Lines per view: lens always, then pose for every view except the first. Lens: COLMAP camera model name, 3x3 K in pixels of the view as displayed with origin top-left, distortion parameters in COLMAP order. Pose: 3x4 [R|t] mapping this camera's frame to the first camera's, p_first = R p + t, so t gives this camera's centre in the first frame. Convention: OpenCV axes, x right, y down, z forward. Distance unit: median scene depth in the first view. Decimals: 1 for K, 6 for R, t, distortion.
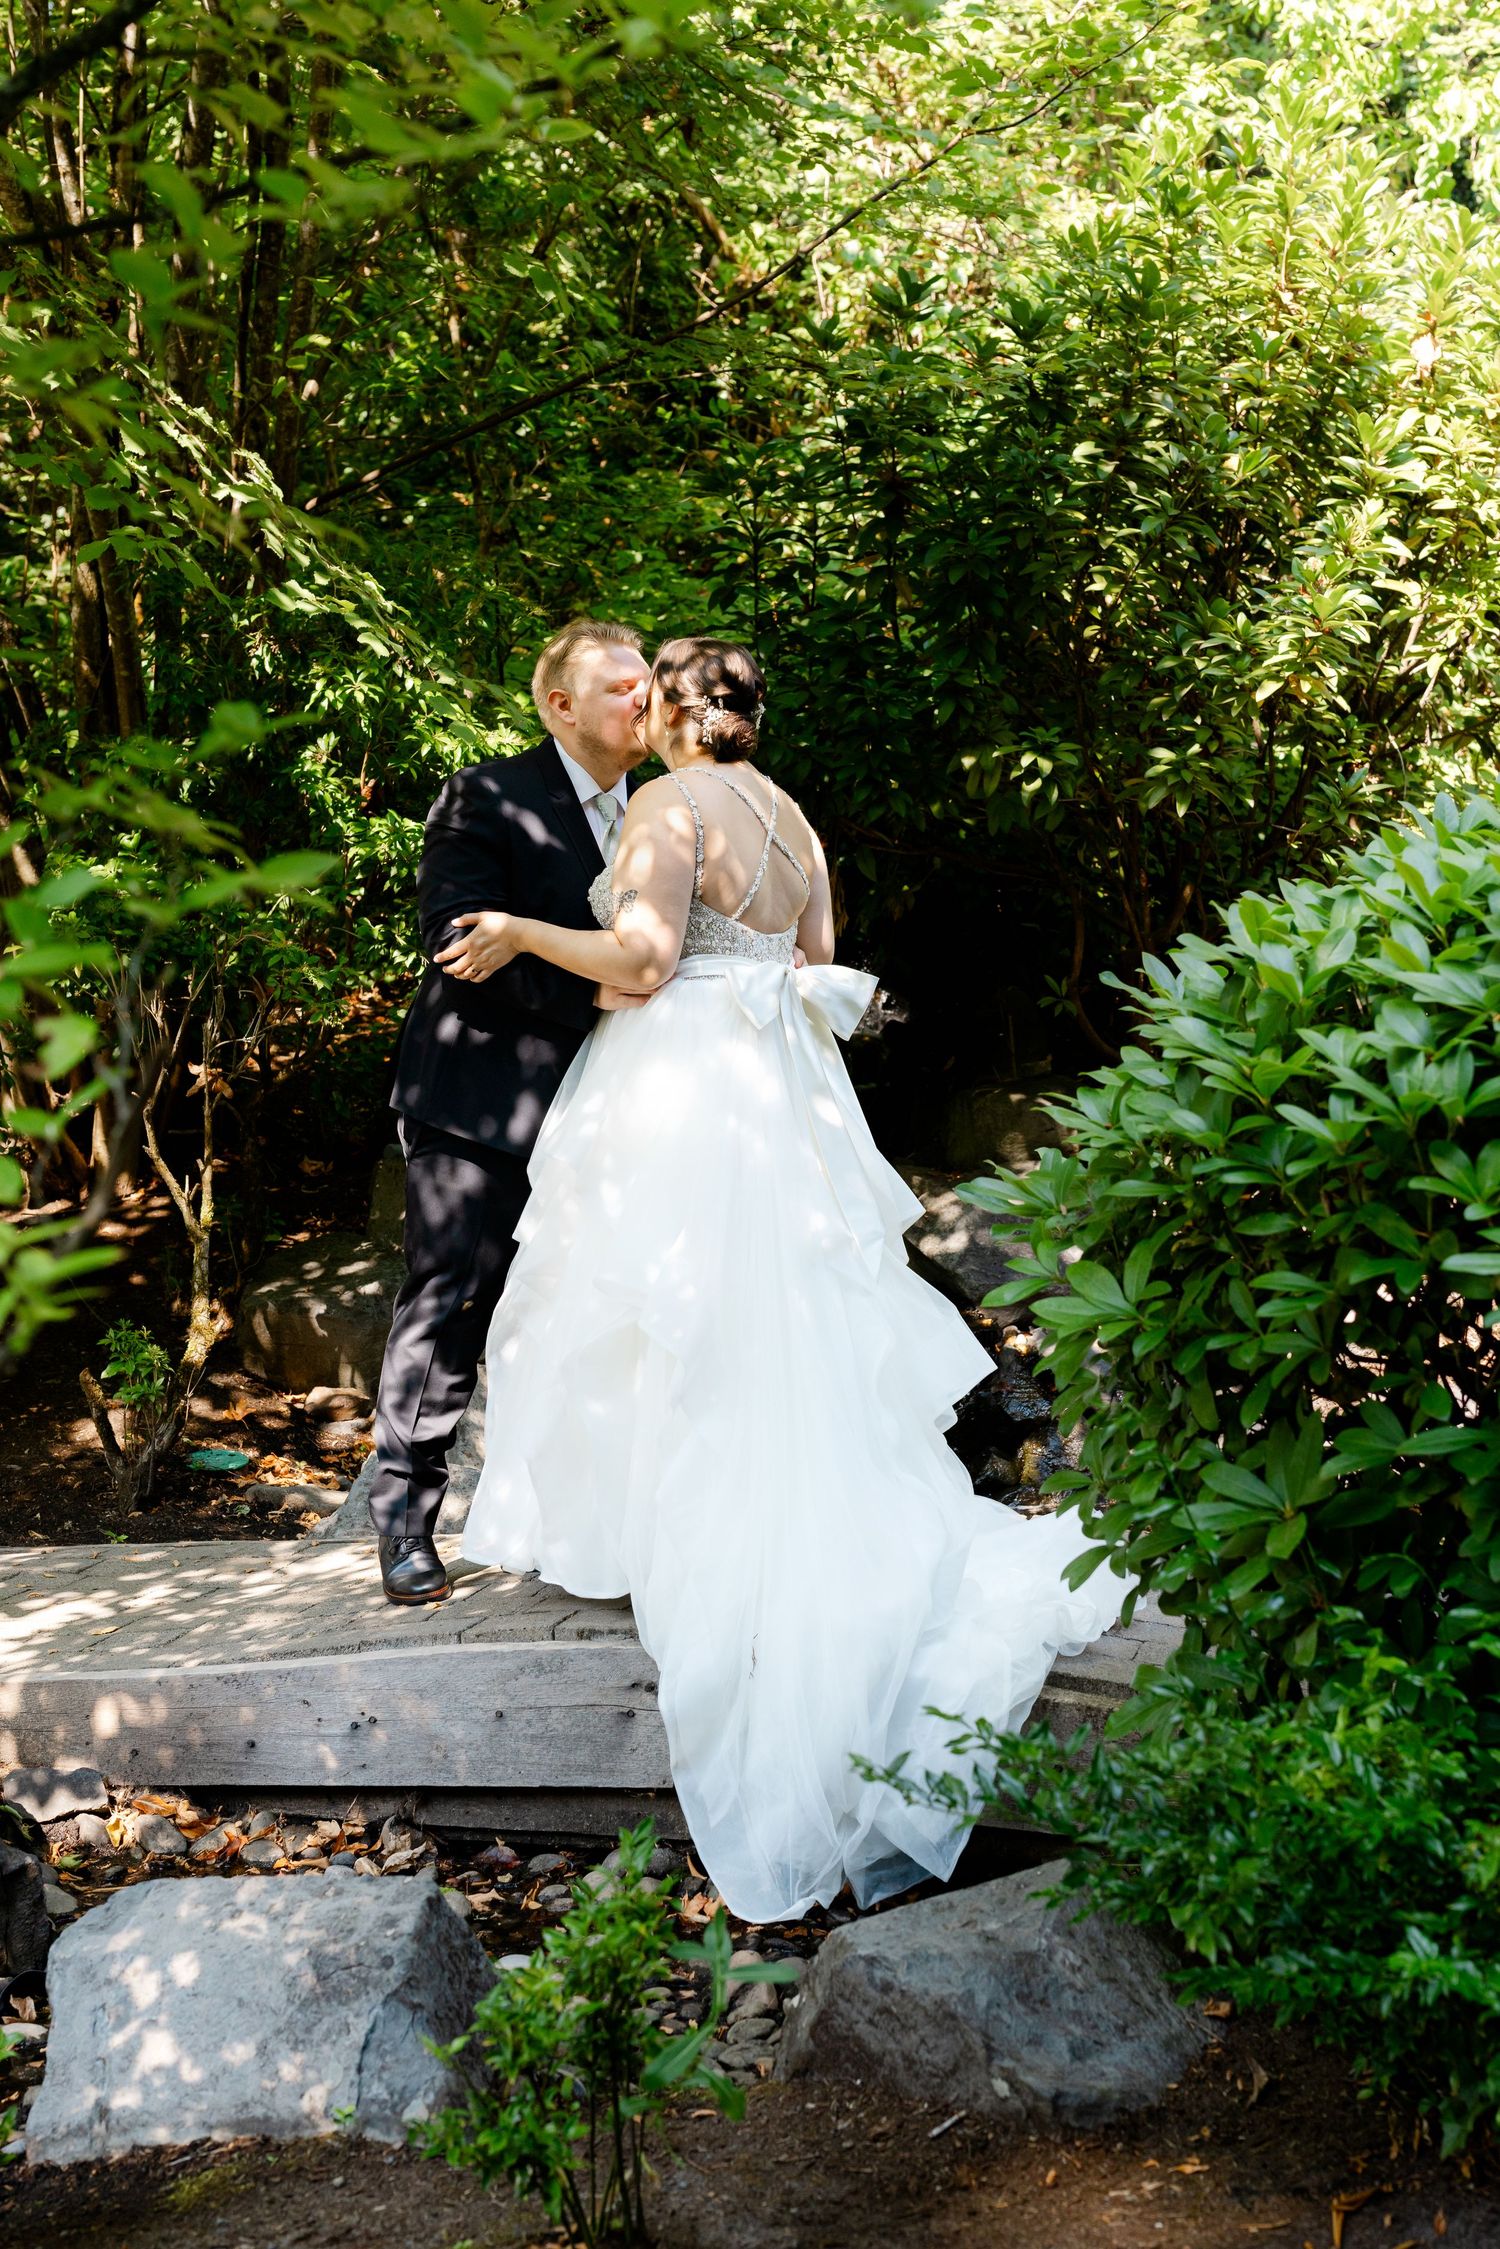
lens RADIAL K [[2695.6, 0, 847.0], [0, 2695.6, 1193.0], [0, 0, 1]] dist [0.001353, -0.026301]
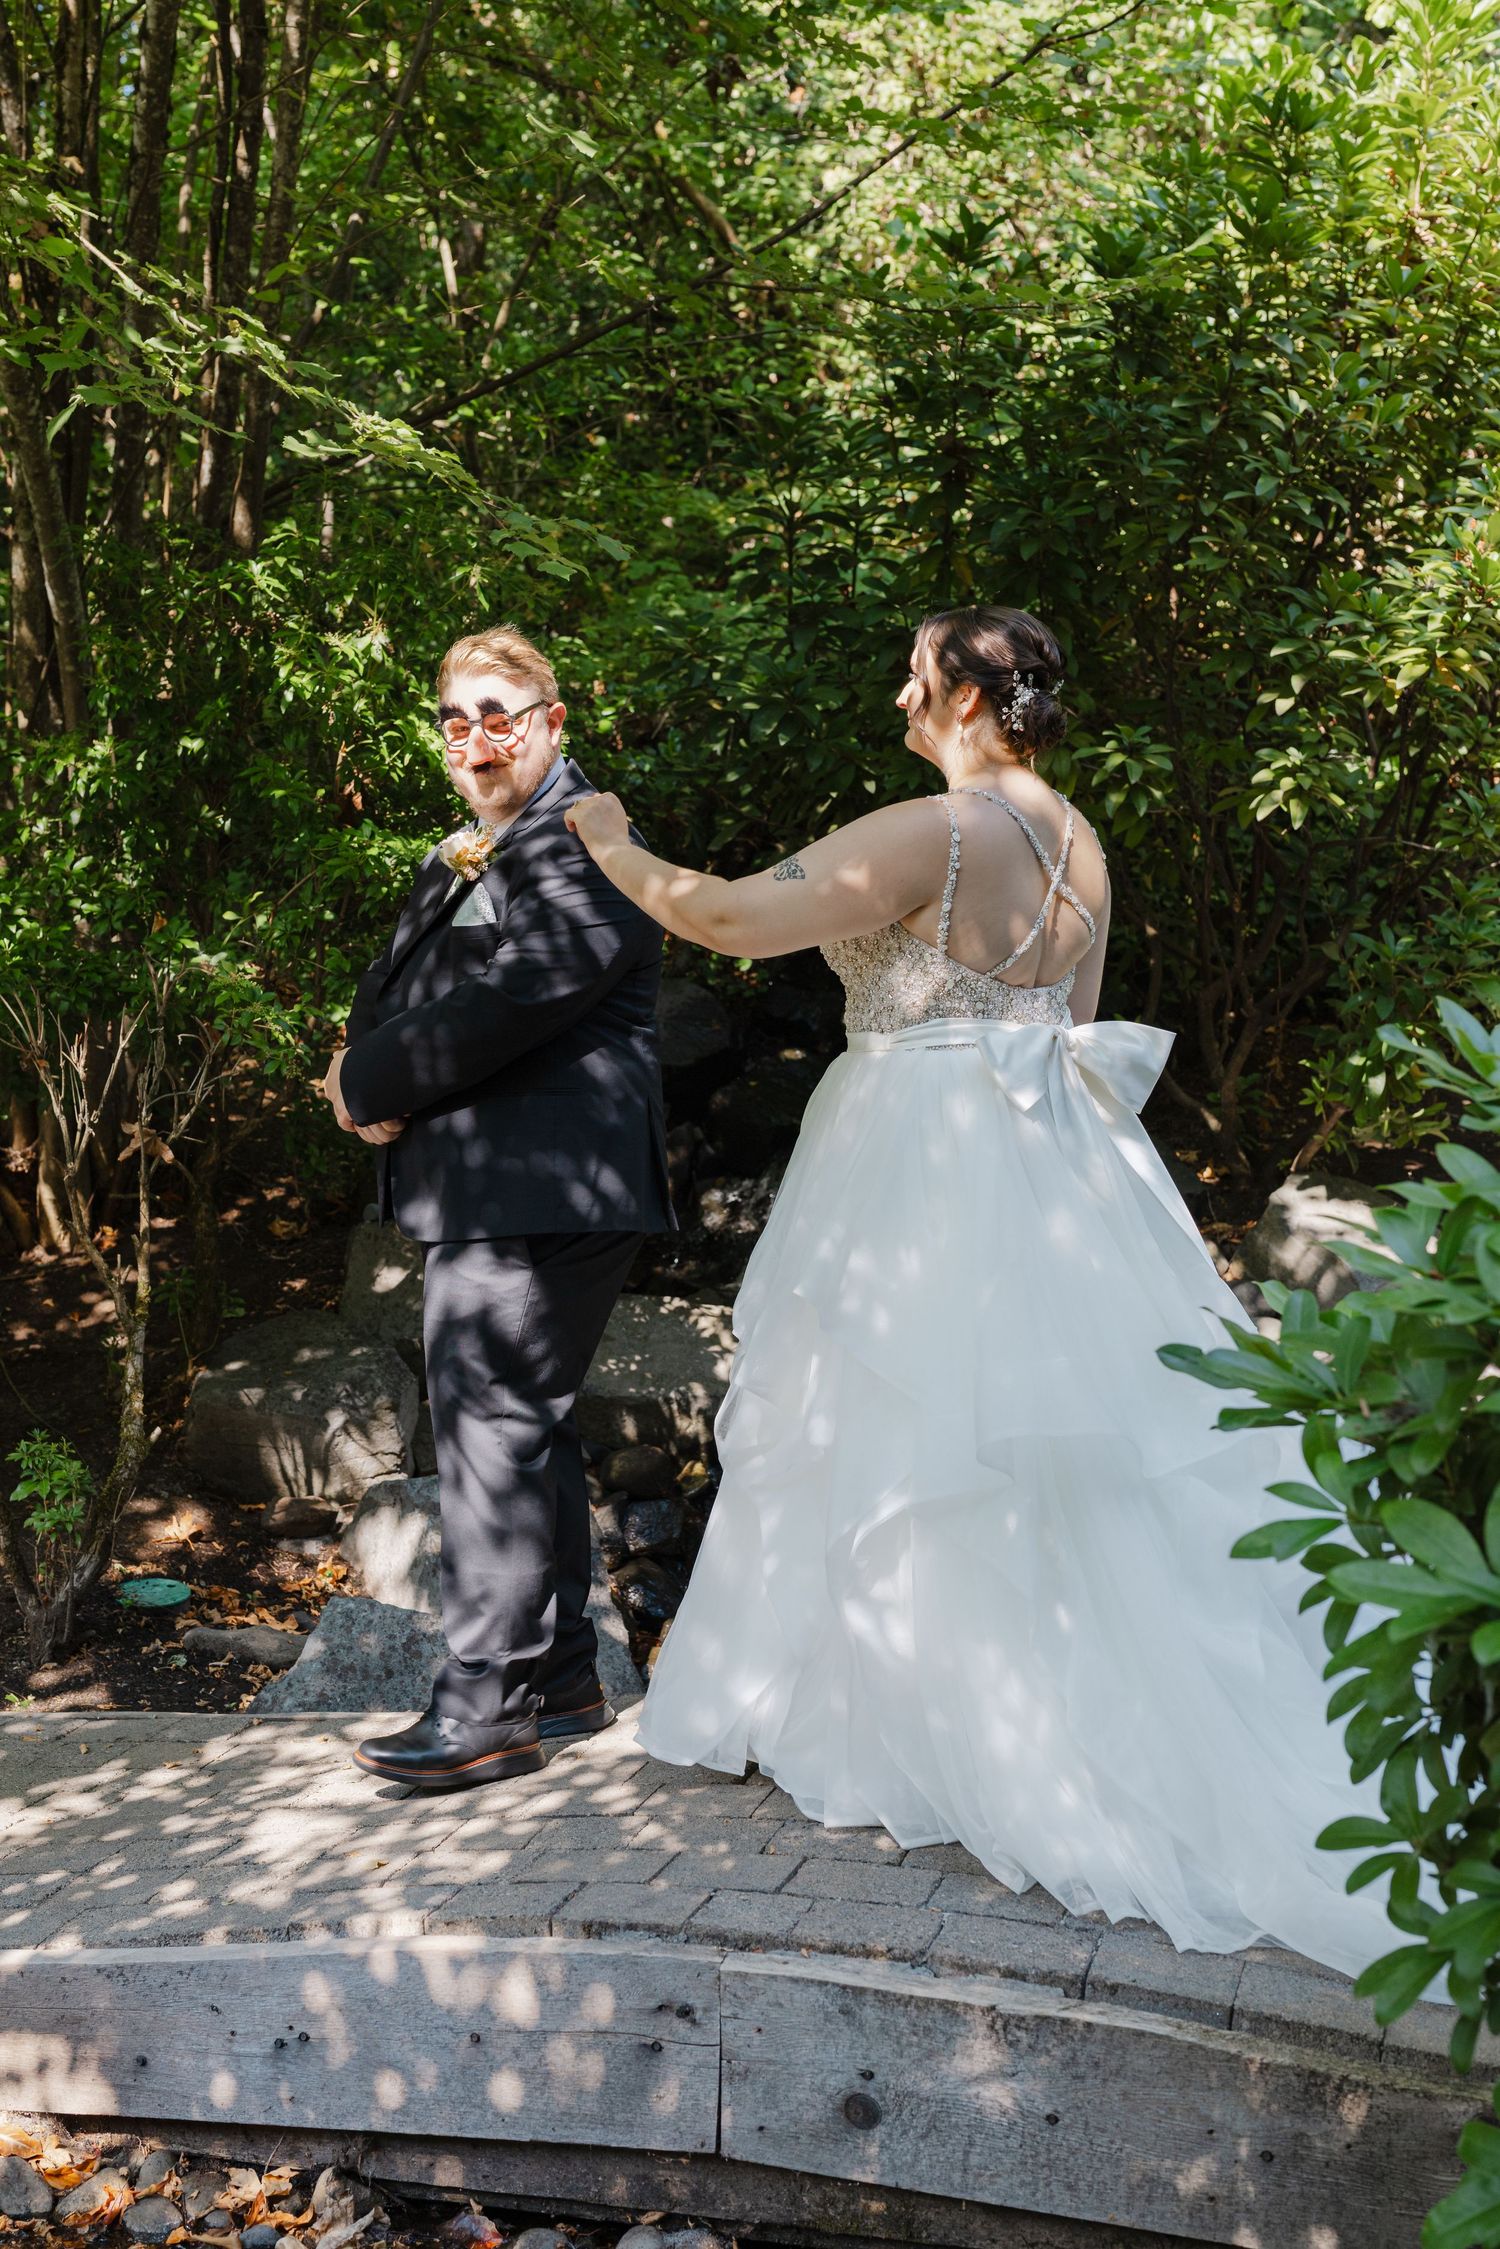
lens RADIAL K [[2561.0, 0, 690.1], [0, 2561.0, 1126.6], [0, 0, 1]] dist [-0.009696, 0.001149]
pose [[0.998424, 0.004871, -0.055910, -0.033364], [-0.006707, 0.999443, -0.032696, -0.029553], [0.055719, 0.033019, 0.997900, 0.301737]]
